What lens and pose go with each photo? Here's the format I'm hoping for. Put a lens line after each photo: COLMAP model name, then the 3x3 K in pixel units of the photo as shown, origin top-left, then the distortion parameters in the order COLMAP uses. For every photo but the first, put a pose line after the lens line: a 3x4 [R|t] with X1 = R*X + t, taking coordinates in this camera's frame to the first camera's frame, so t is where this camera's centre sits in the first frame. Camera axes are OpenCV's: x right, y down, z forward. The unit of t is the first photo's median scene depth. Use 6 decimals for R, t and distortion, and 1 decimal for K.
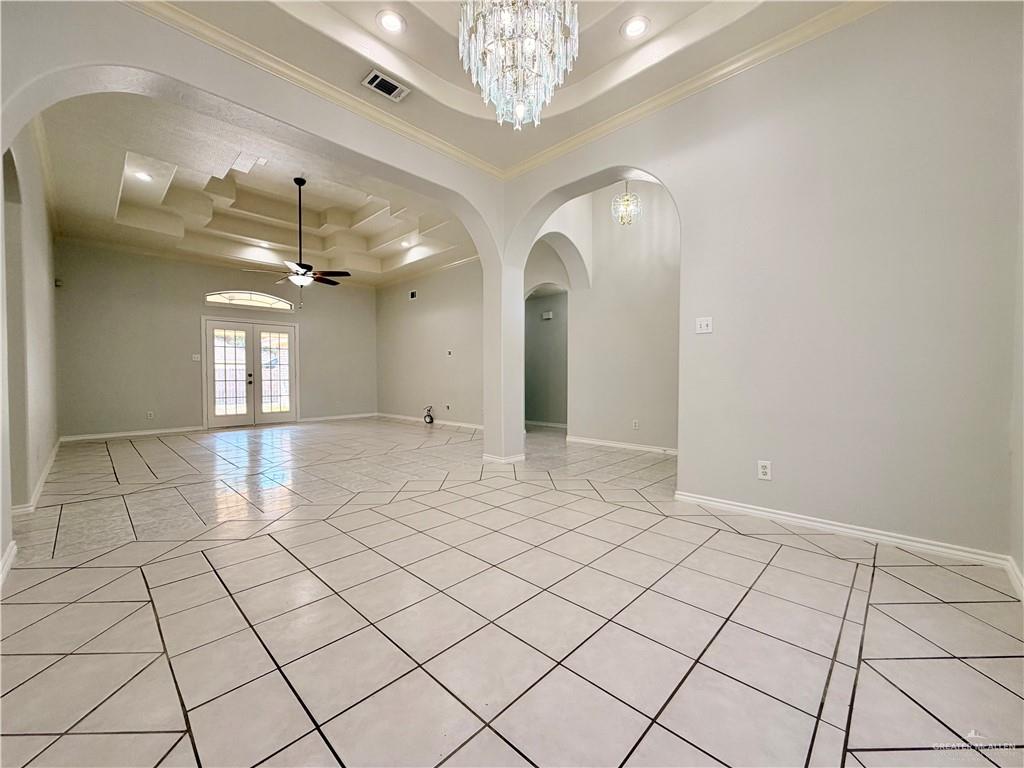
lens RADIAL K [[408.4, 0, 512.3], [0, 408.4, 382.0], [0, 0, 1]] dist [-0.004252, 0.002272]
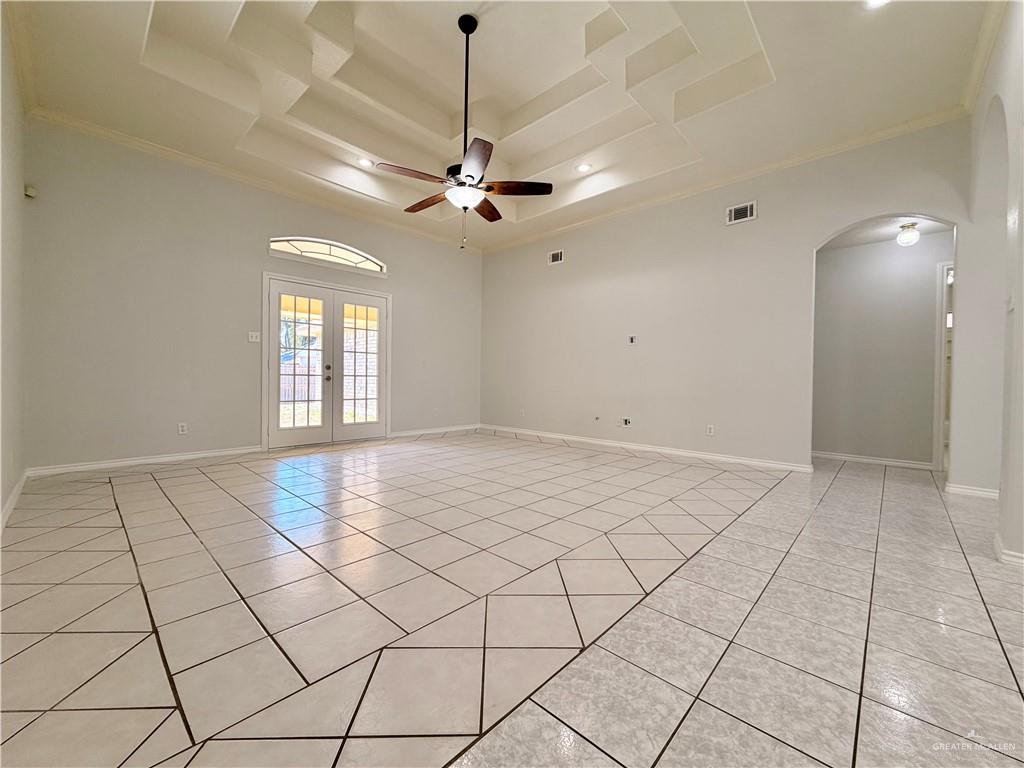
lens RADIAL K [[408.4, 0, 509.8], [0, 408.4, 382.9], [0, 0, 1]] dist [-0.004252, 0.002272]
pose [[0.999710, 0.020465, 0.012725, -0.366523], [-0.020410, 0.999782, -0.004401, 0.005793], [-0.012812, 0.004140, 0.999909, 0.346608]]
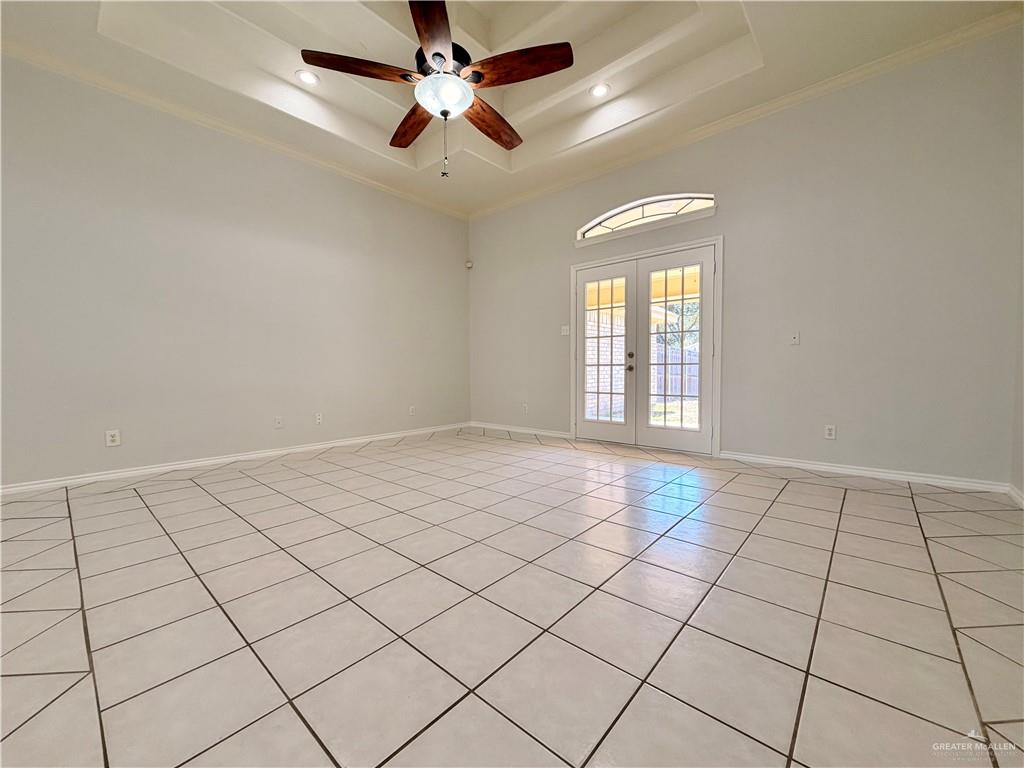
lens RADIAL K [[408.4, 0, 509.8], [0, 408.4, 383.7], [0, 0, 1]] dist [-0.004252, 0.002272]
pose [[0.033912, 0.045865, -0.998372, -0.097580], [-0.006770, 0.998934, 0.045660, -0.001924], [0.999402, 0.005211, 0.034186, 0.837260]]
